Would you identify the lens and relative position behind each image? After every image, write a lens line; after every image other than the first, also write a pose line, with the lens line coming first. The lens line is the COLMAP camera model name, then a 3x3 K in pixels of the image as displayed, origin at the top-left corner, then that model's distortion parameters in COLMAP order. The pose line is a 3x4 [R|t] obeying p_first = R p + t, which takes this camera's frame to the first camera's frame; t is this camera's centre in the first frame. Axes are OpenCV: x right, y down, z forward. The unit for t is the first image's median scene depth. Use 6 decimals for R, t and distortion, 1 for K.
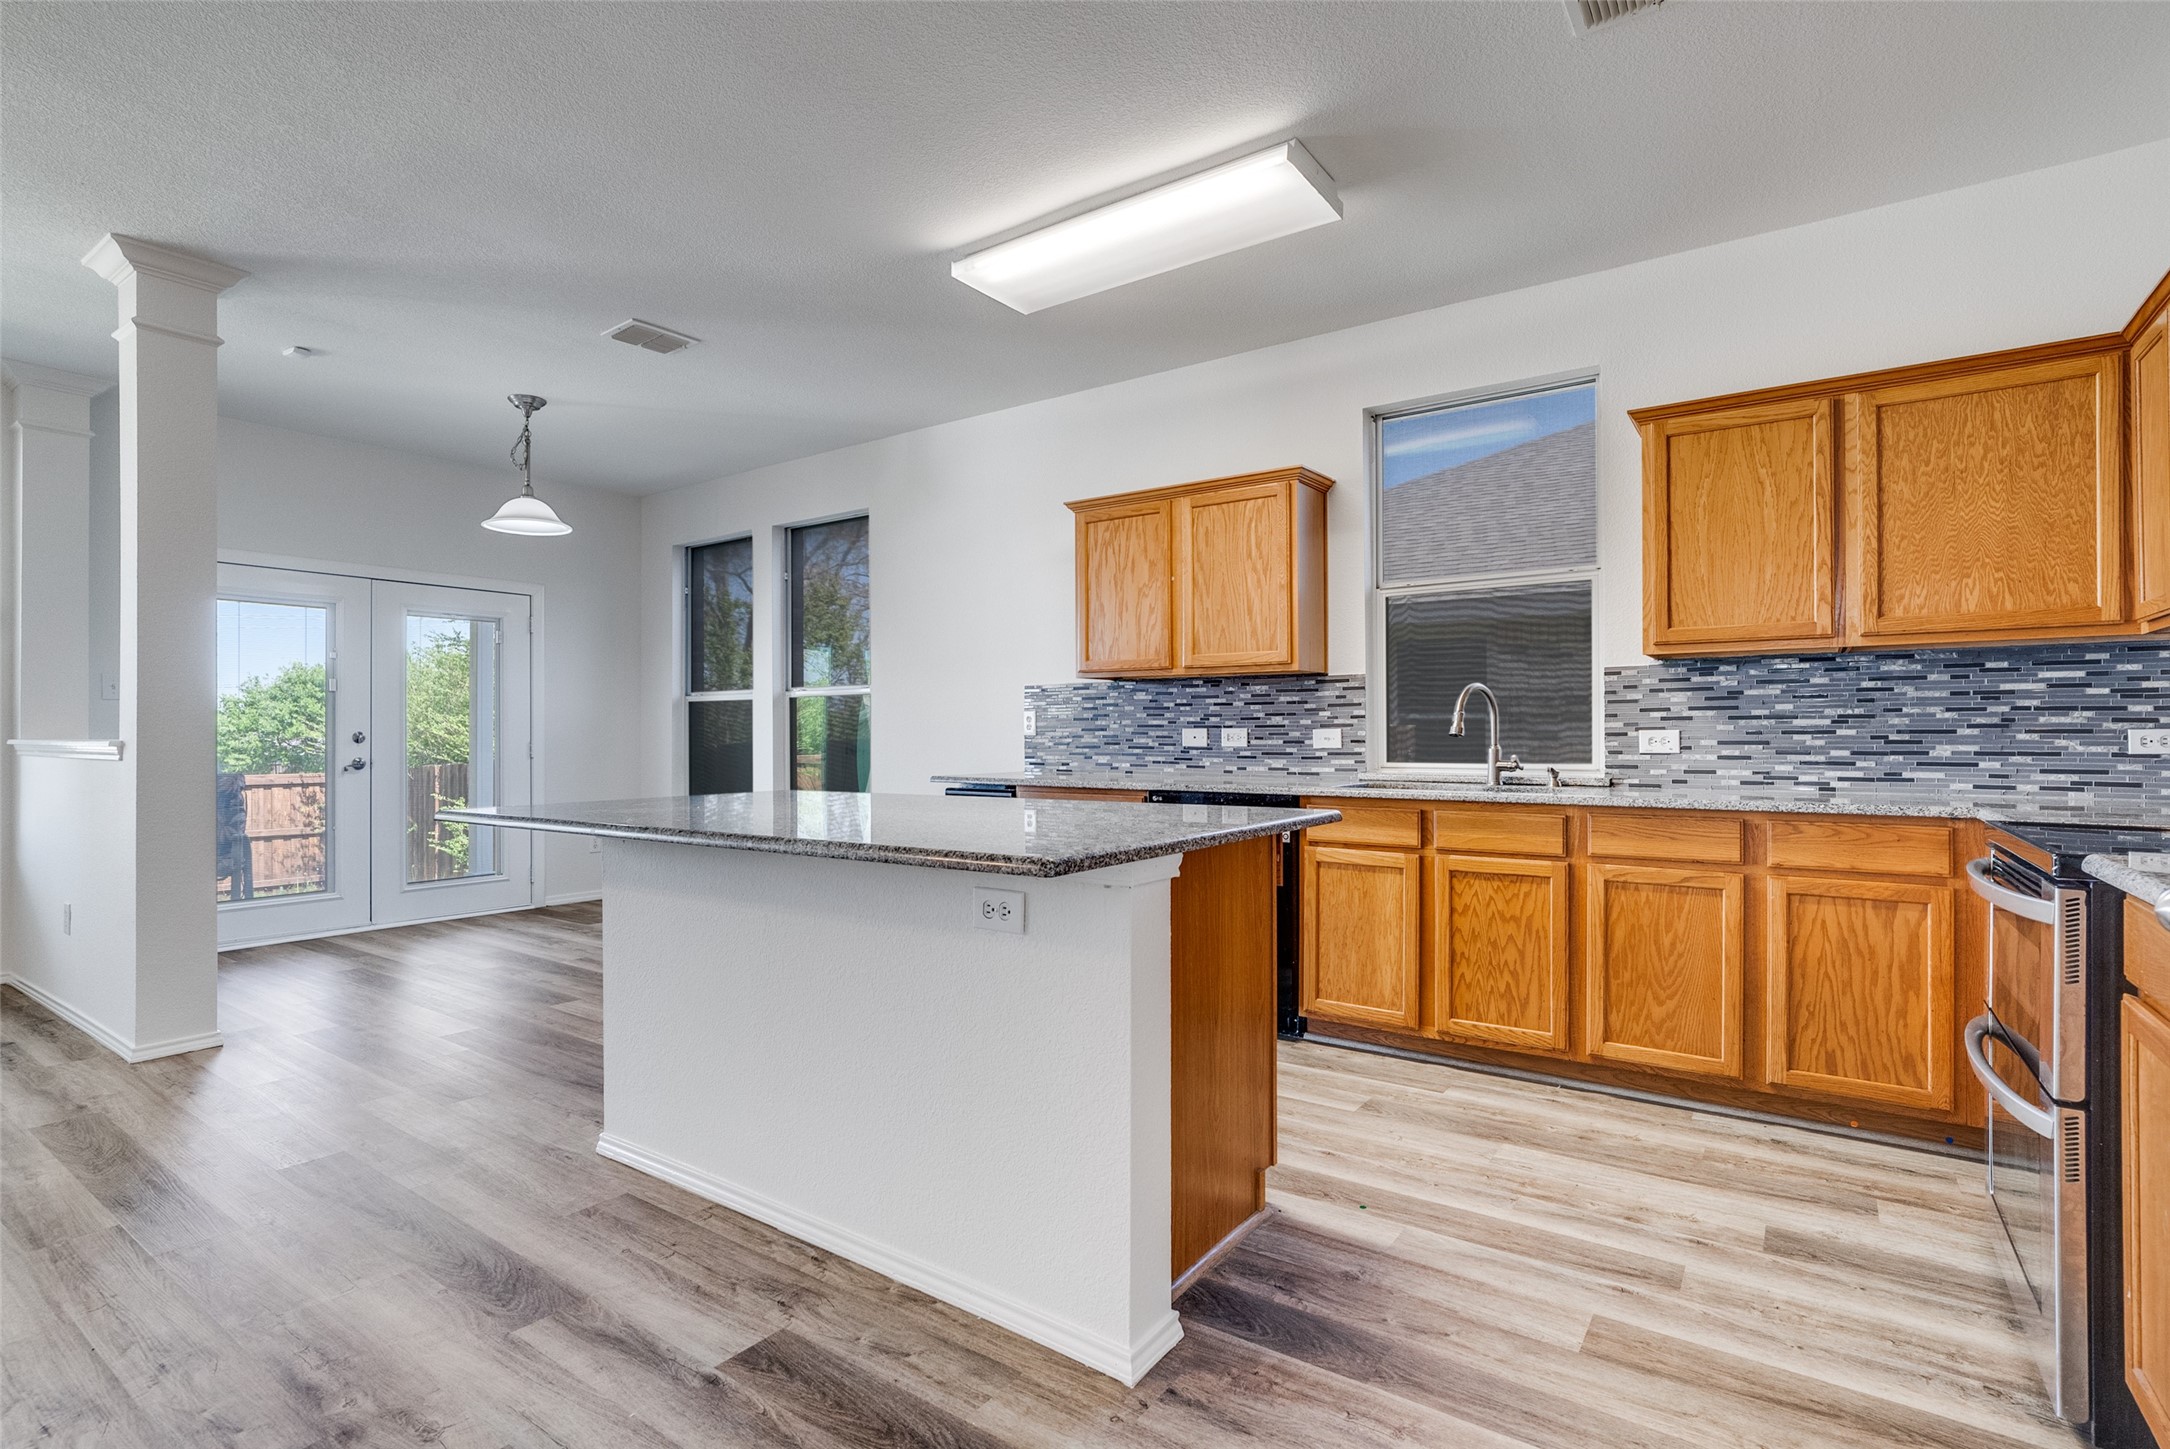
lens RADIAL K [[1041.8, 0, 1085.0], [0, 1041.8, 724.5], [0, 0, 1]] dist [-0.003229, 0.000168]
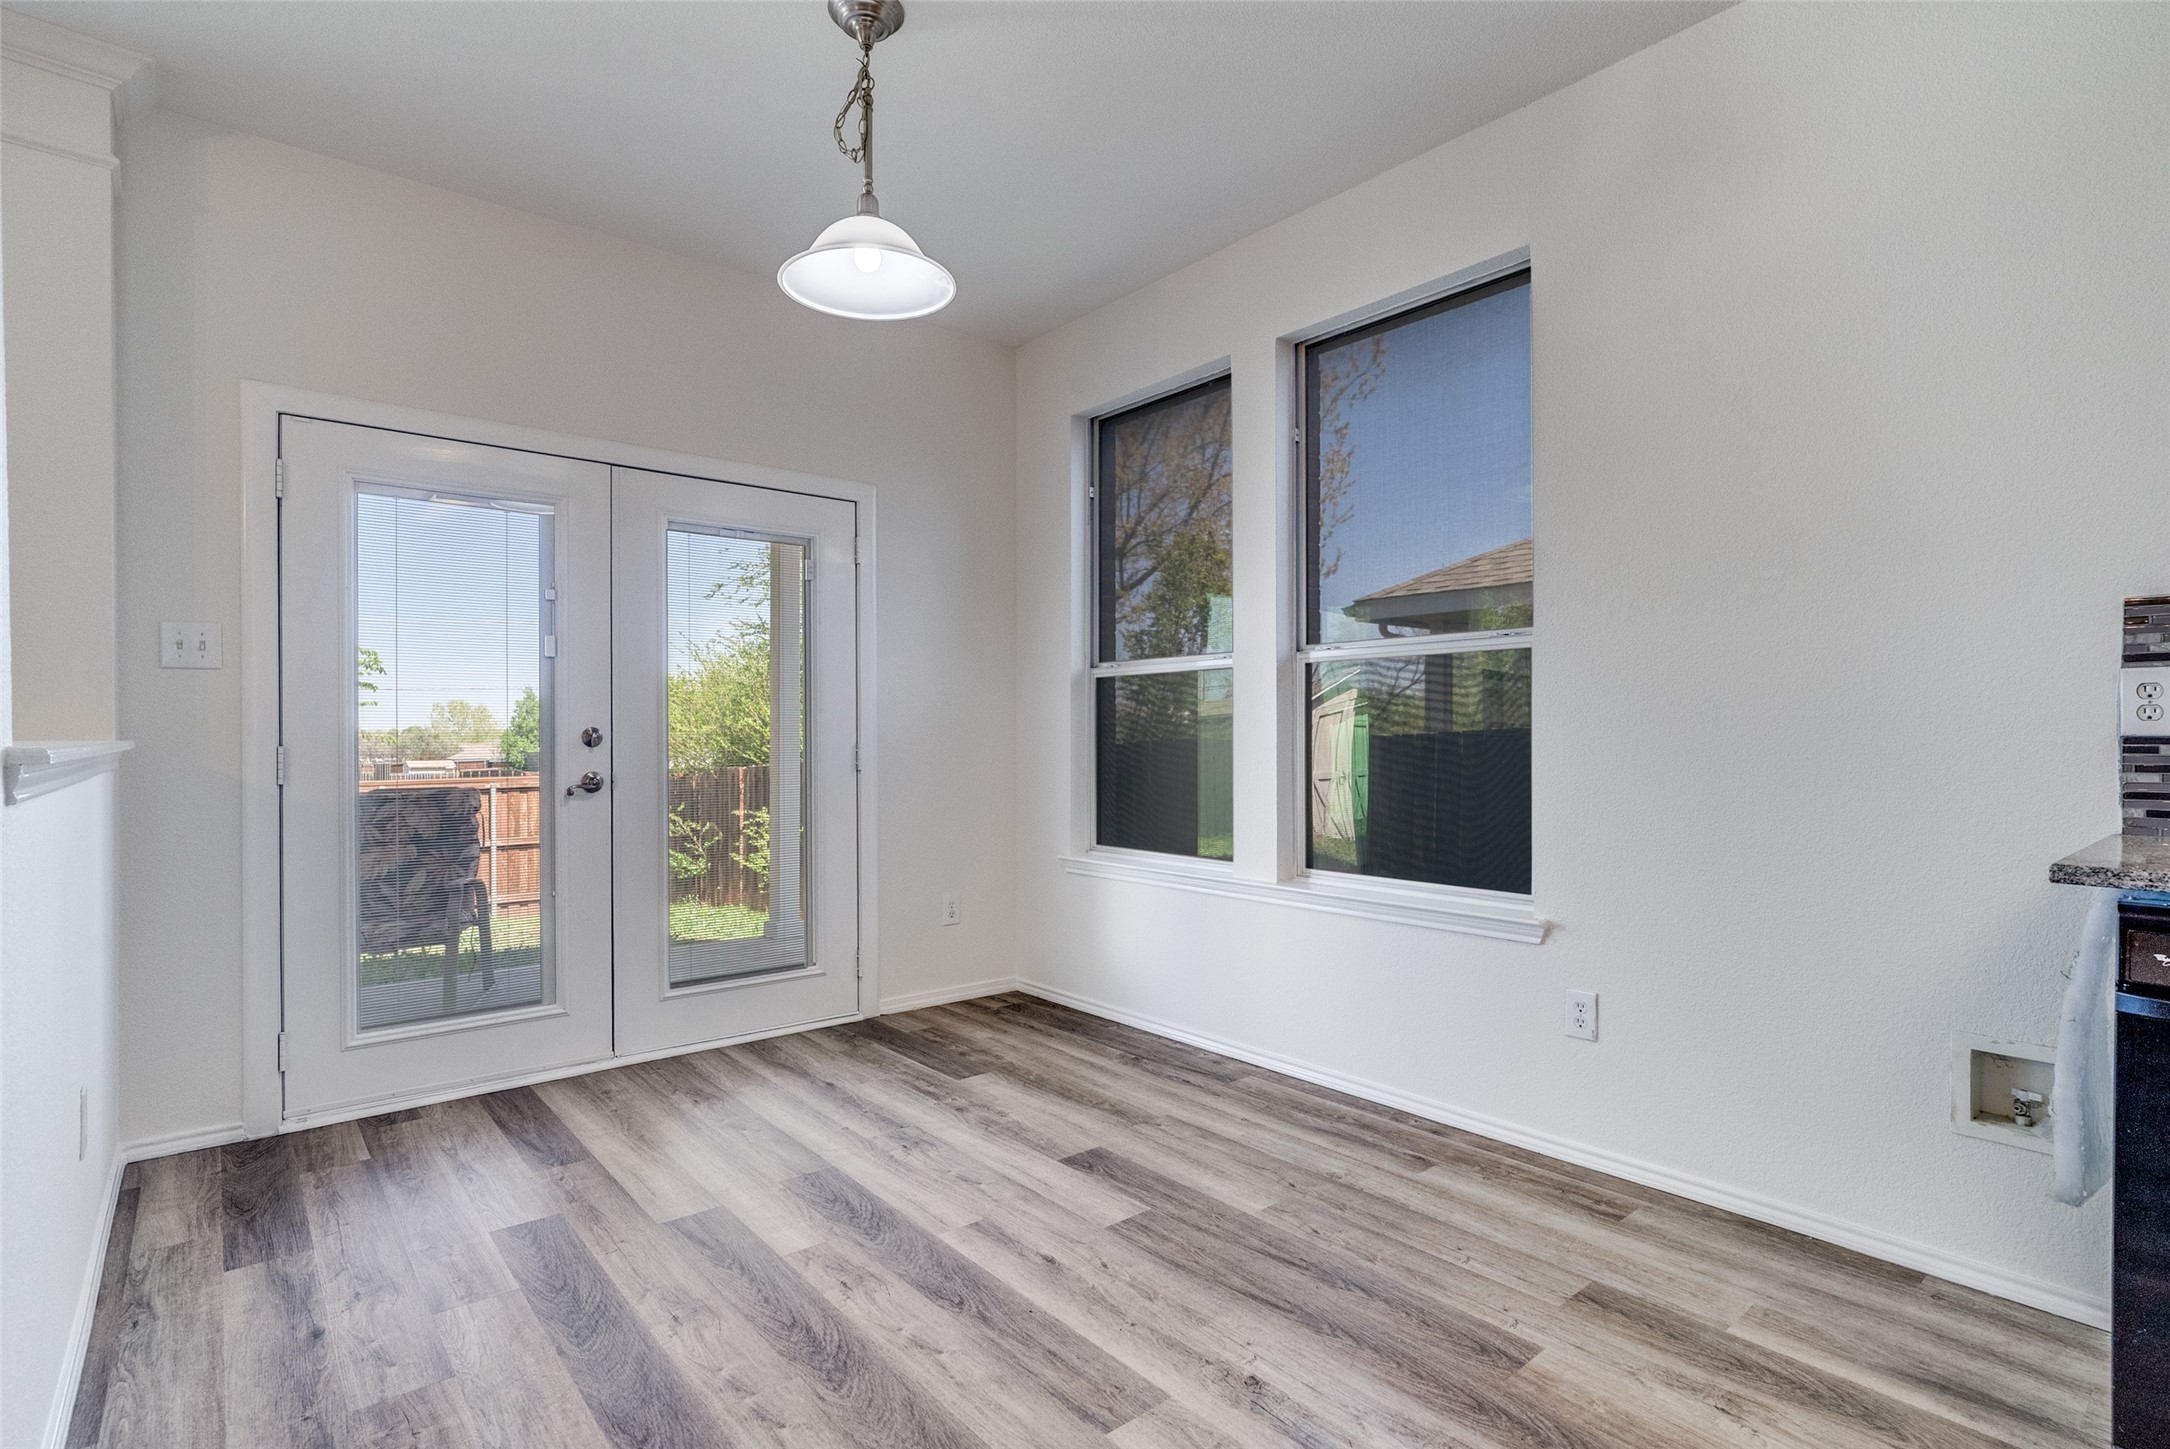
lens RADIAL K [[1041.8, 0, 1085.0], [0, 1041.8, 724.5], [0, 0, 1]] dist [-0.003229, 0.000168]
pose [[0.969618, -0.000485, -0.244622, -0.261352], [0.001291, 0.999994, 0.003135, 0.003410], [0.244619, -0.003355, 0.969613, 0.456348]]
